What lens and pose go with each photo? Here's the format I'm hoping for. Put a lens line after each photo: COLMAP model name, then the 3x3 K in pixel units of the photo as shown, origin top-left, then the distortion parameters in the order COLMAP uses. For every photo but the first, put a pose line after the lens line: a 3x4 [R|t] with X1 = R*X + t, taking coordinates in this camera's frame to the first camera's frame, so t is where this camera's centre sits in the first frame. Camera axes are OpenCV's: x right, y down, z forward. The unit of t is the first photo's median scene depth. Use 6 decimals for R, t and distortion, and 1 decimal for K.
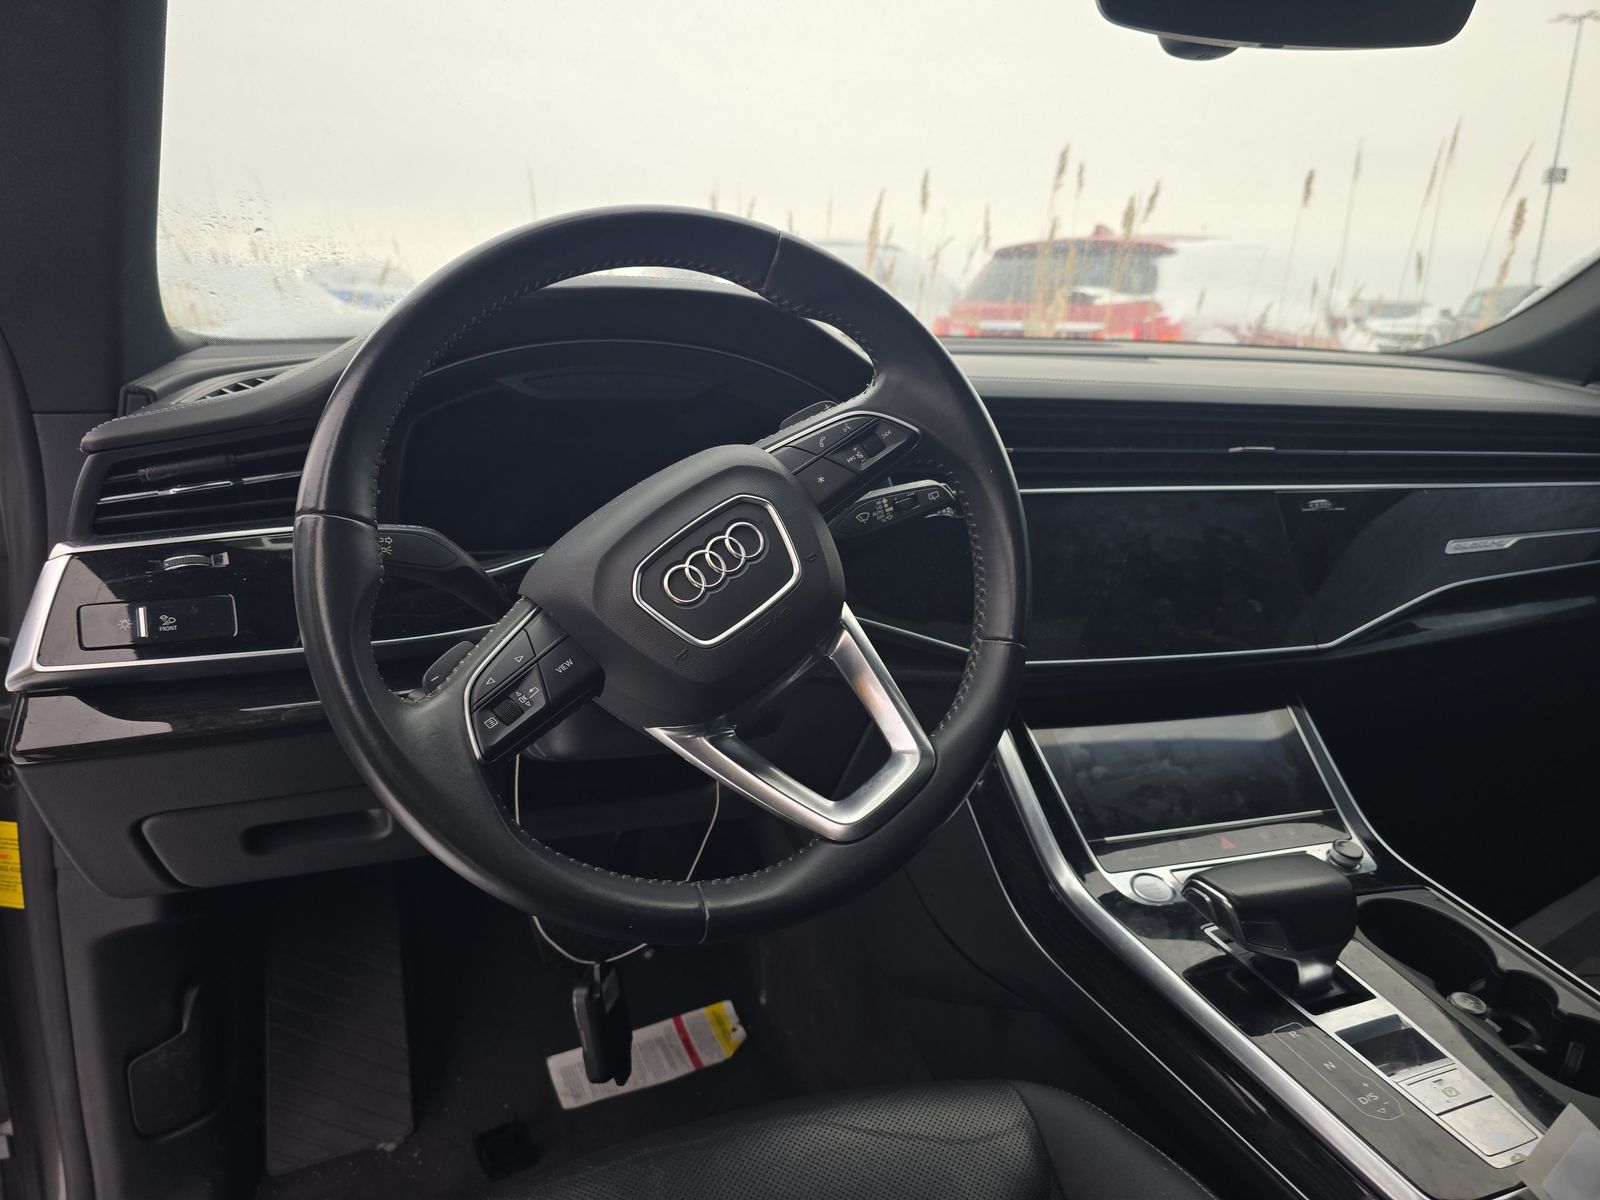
lens RADIAL K [[1082.0, 0, 800.0], [0, 1082.0, 600.0], [0, 0, 1]] dist [0.057430, -0.071728]
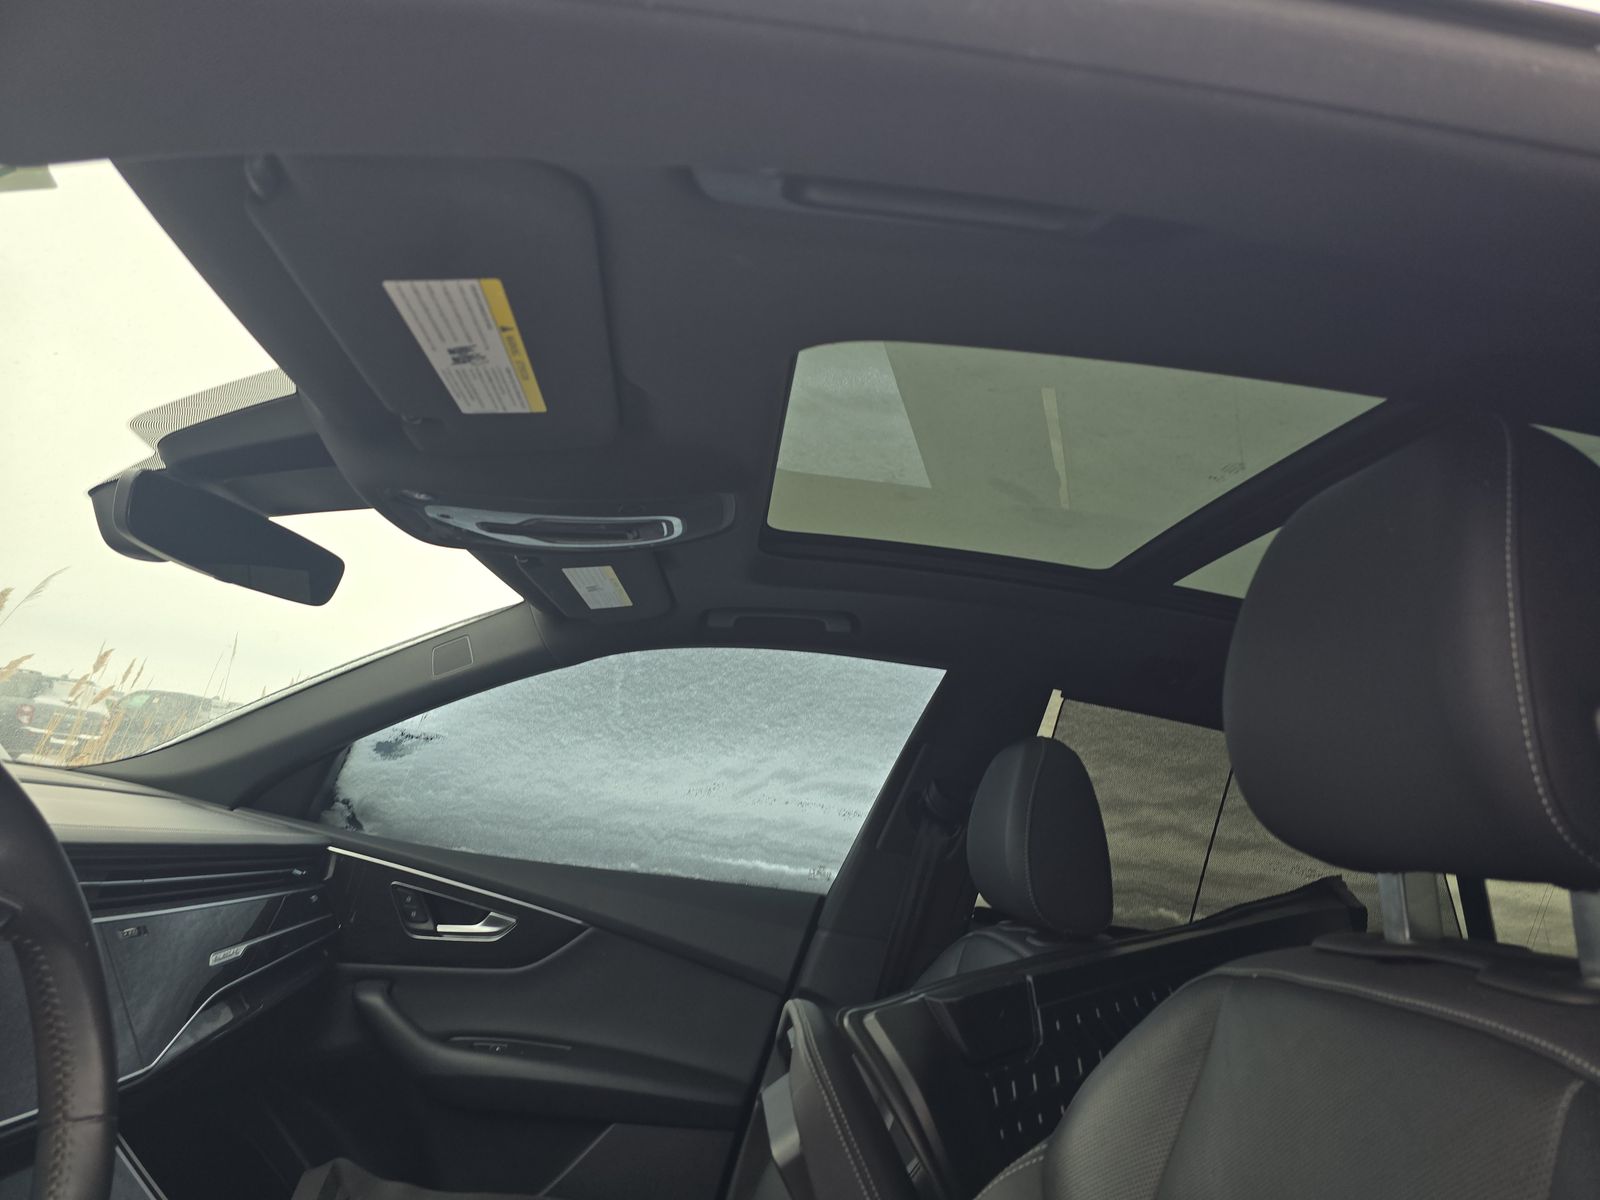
lens RADIAL K [[1056.2, 0, 805.8], [0, 1056.2, 572.3], [0, 0, 1]] dist [0.070542, -0.080518]
pose [[0.261803, 0.231823, 0.936866, -0.667325], [0.103434, 0.958393, -0.266054, -0.114300], [-0.959563, 0.166558, 0.226931, 0.040899]]
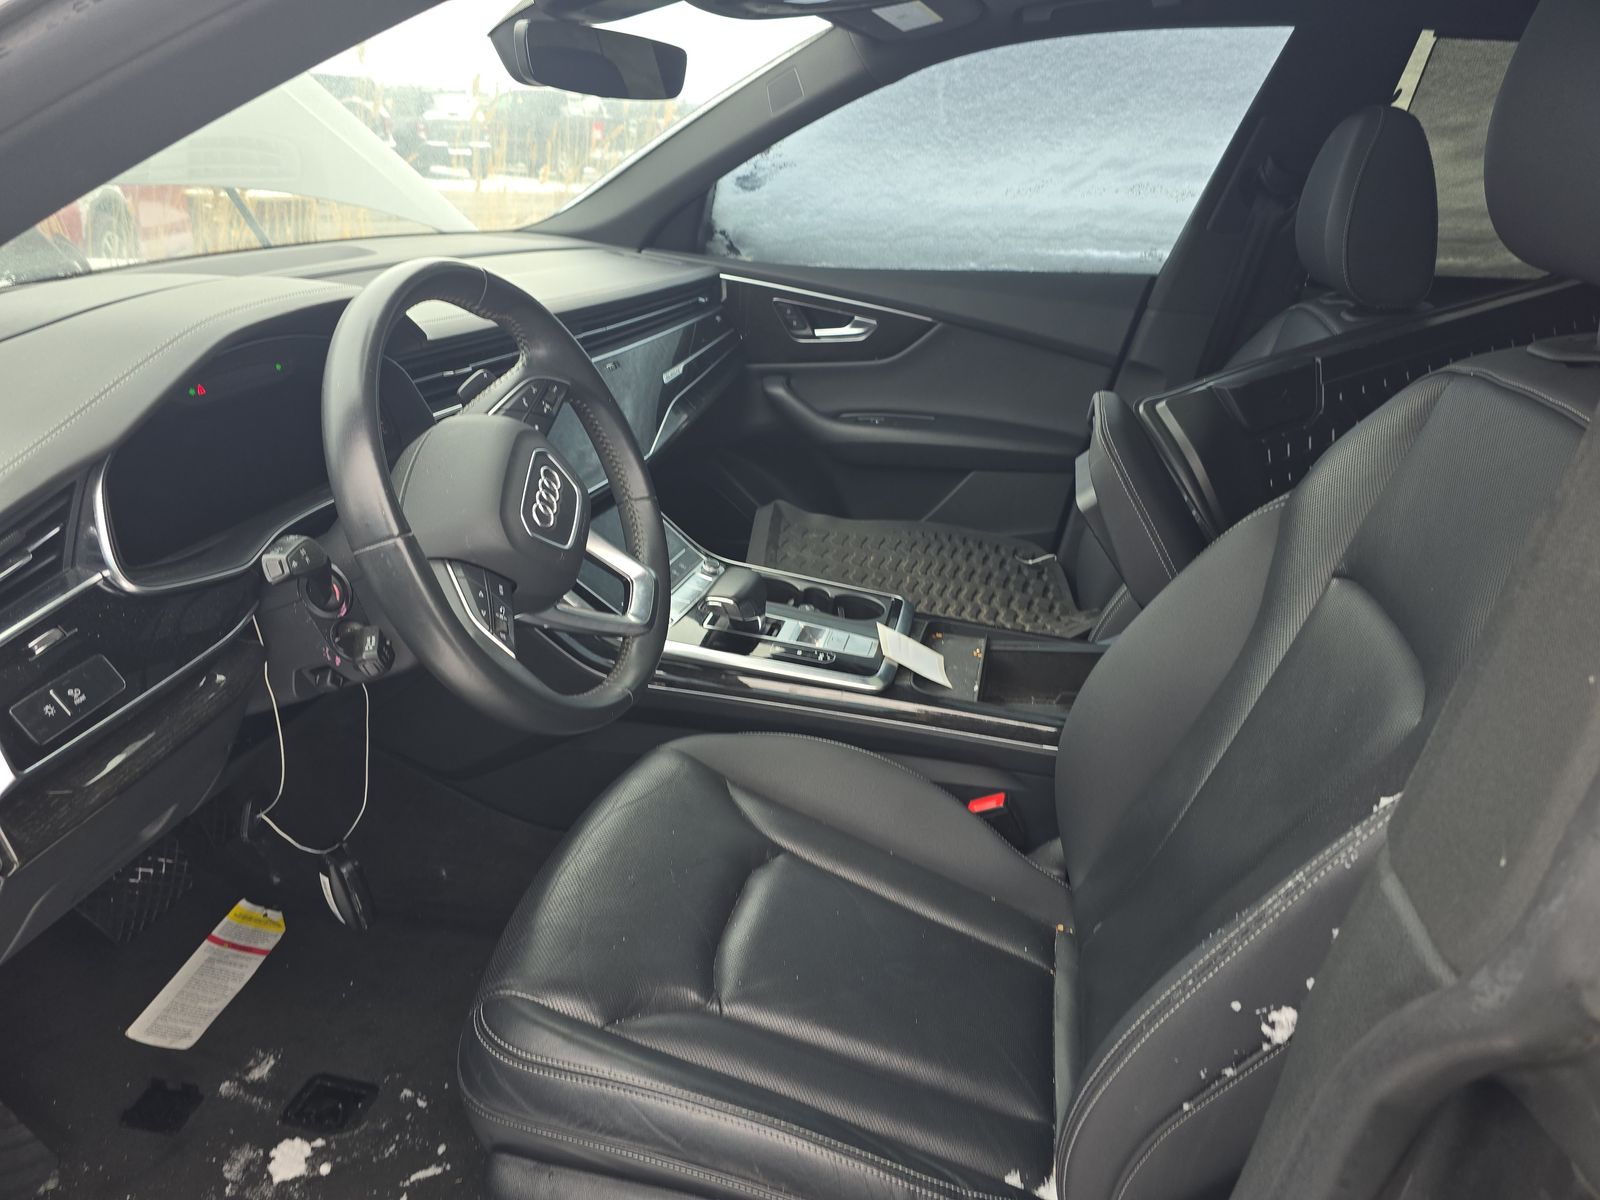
lens RADIAL K [[1078.2, 0, 800.0], [0, 1078.2, 600.0], [0, 0, 1]] dist [0.044070, -0.045395]
pose [[0.548973, -0.344216, 0.761672, -0.985997], [0.193089, 0.938843, 0.285115, -0.242253], [-0.813232, -0.009450, 0.581864, -0.187892]]
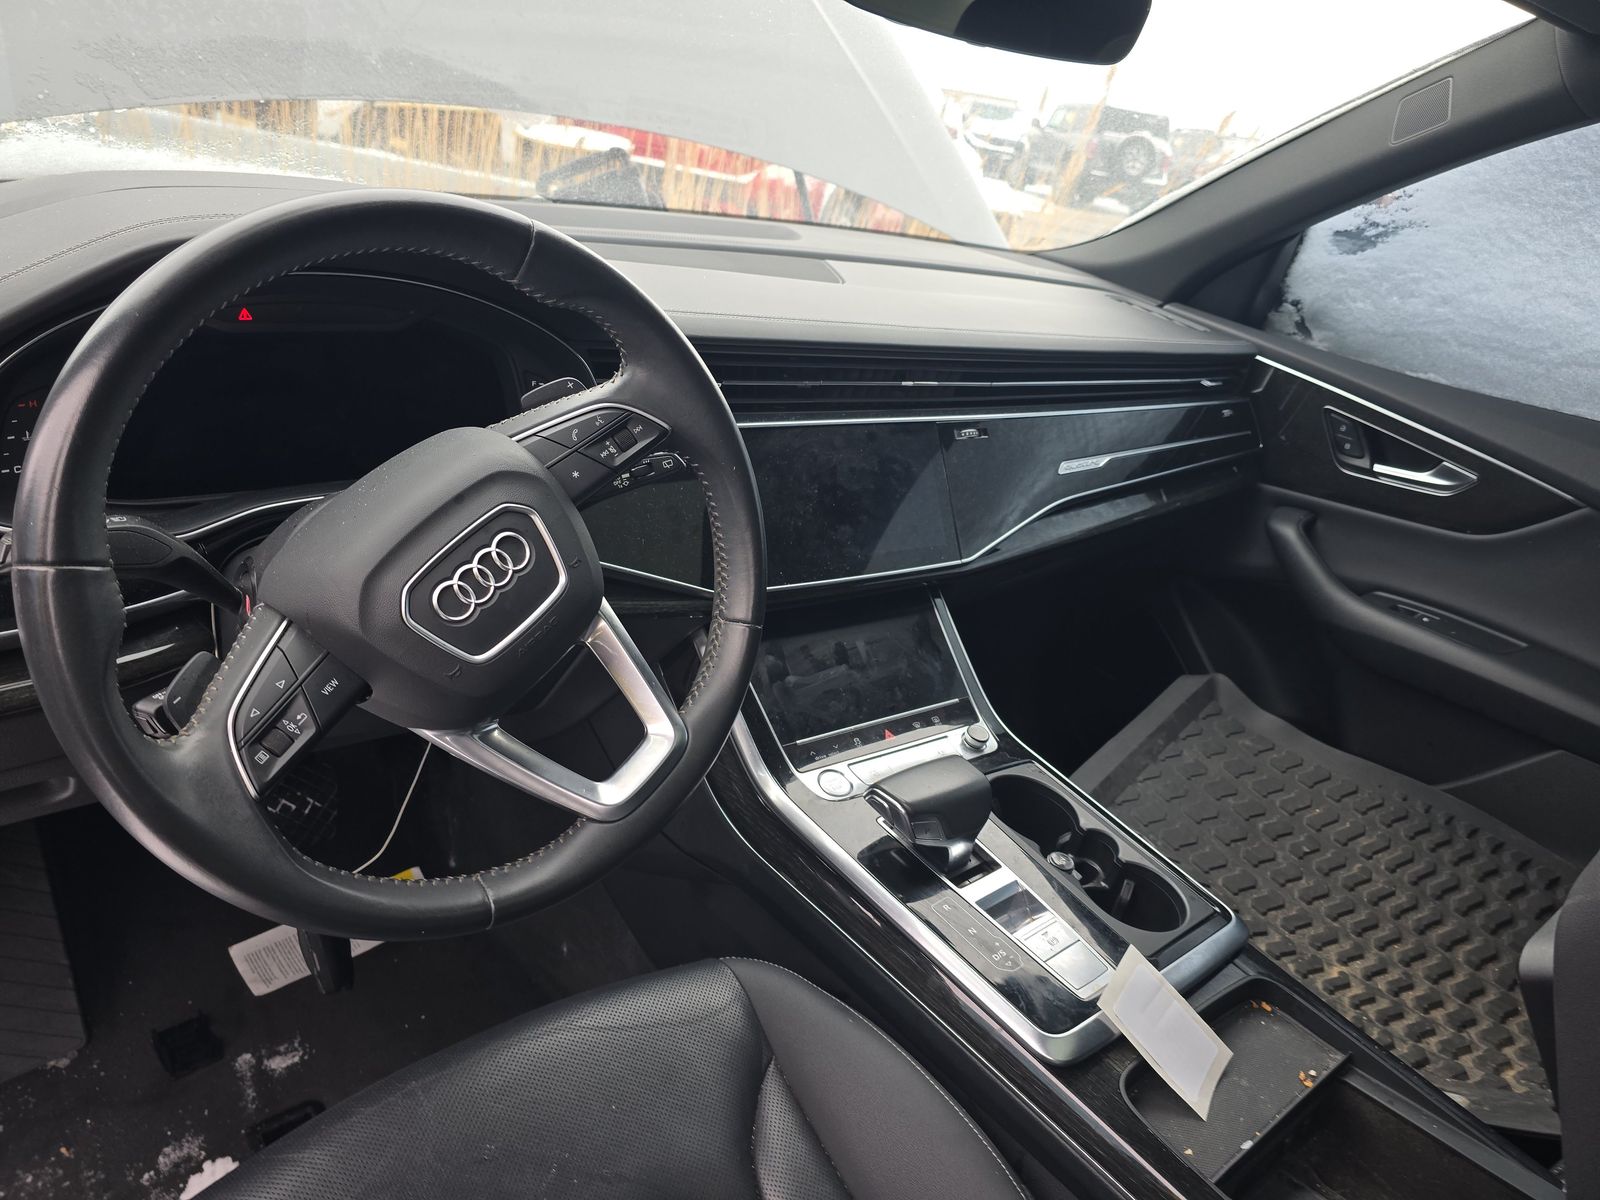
lens RADIAL K [[1078.2, 0, 800.0], [0, 1078.2, 600.0], [0, 0, 1]] dist [0.044070, -0.045395]
pose [[0.939568, -0.034605, 0.340610, -0.130547], [-0.037384, 0.978559, 0.202544, -0.205349], [-0.340316, -0.203037, 0.918129, -0.037811]]
